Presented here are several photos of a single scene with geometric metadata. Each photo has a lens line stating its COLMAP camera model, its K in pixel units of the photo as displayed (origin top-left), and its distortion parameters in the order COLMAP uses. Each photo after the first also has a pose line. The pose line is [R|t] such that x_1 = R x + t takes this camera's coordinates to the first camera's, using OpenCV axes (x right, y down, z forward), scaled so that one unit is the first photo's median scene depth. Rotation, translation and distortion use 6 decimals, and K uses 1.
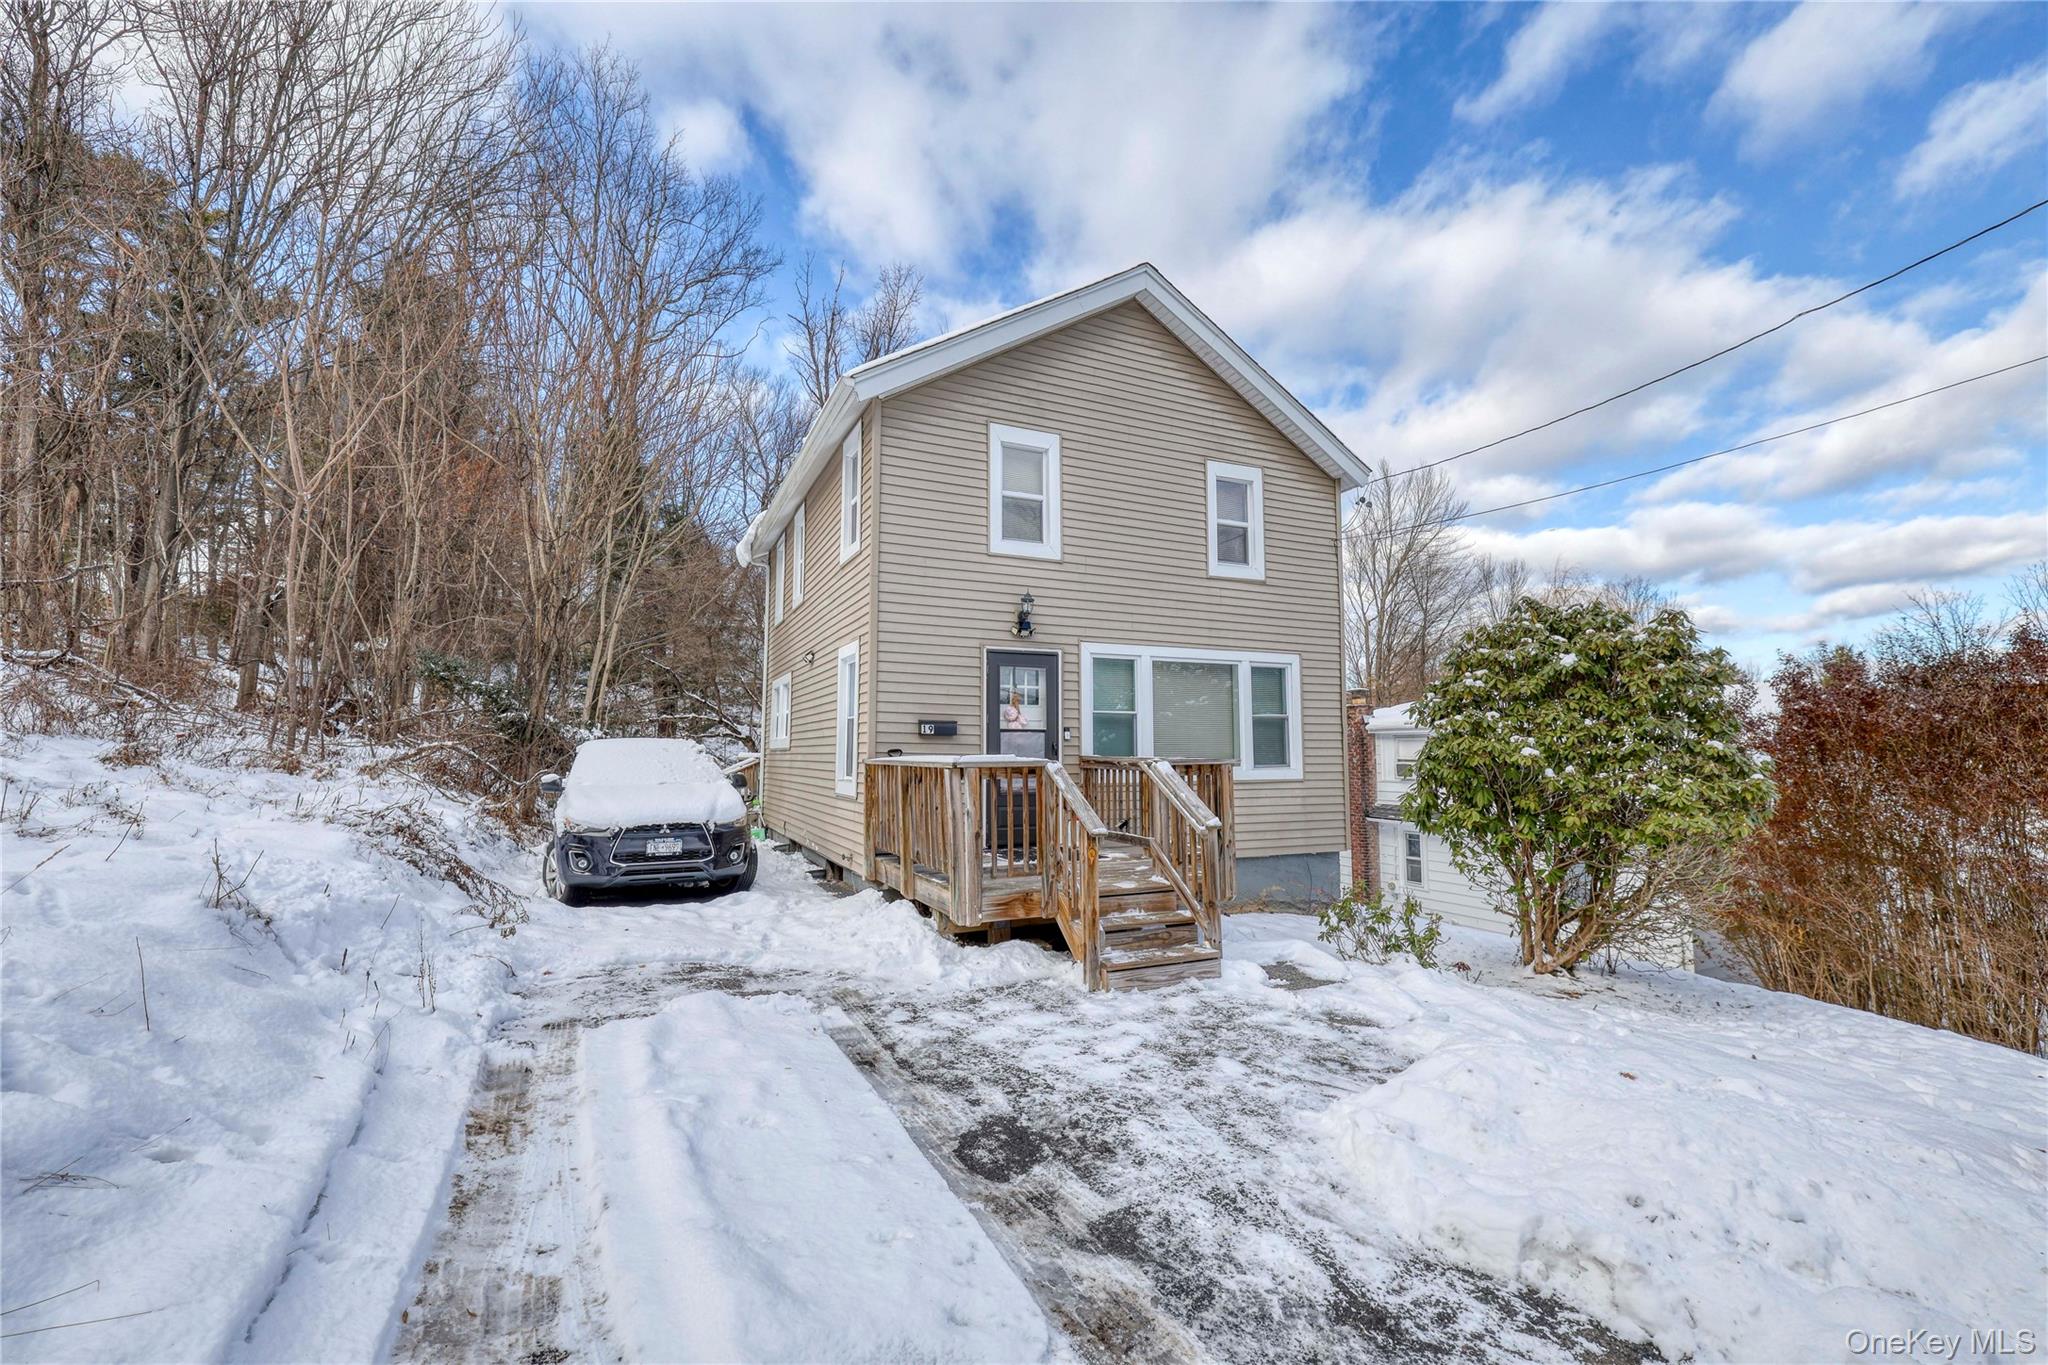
lens RADIAL K [[837.8, 0, 1027.7], [0, 837.8, 685.0], [0, 0, 1]] dist [0.000426, -0.000171]
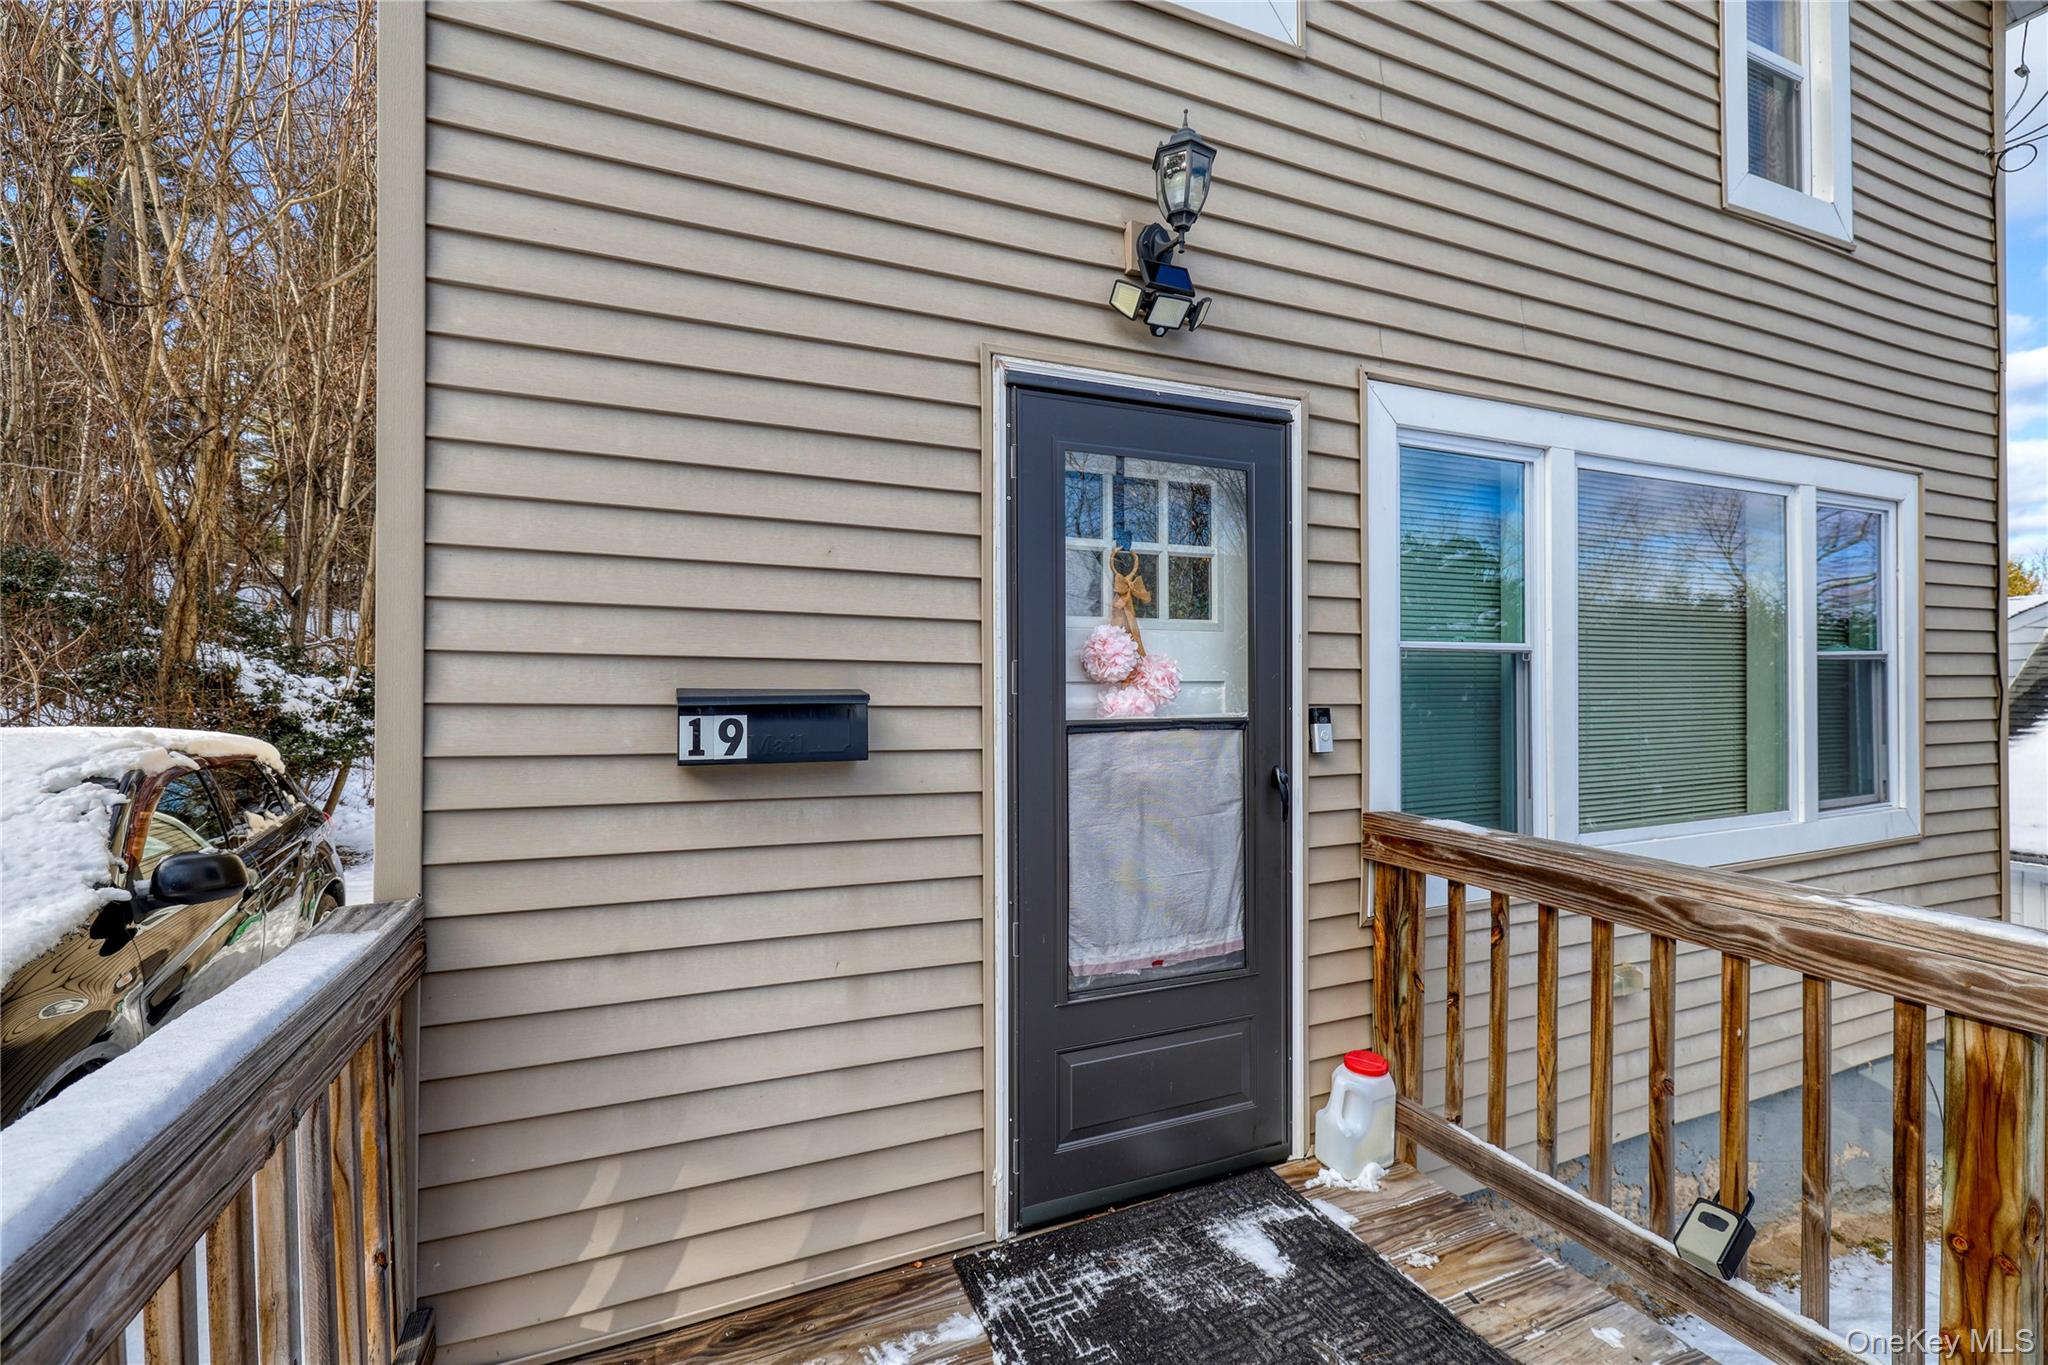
lens RADIAL K [[837.8, 0, 1020.9], [0, 837.8, 689.2], [0, 0, 1]] dist [0.000426, -0.000171]
pose [[0.999096, 0.001998, -0.042454, -0.034189], [0.002008, 0.995559, 0.094113, 0.020858], [0.042453, -0.094114, 0.994656, 0.742296]]
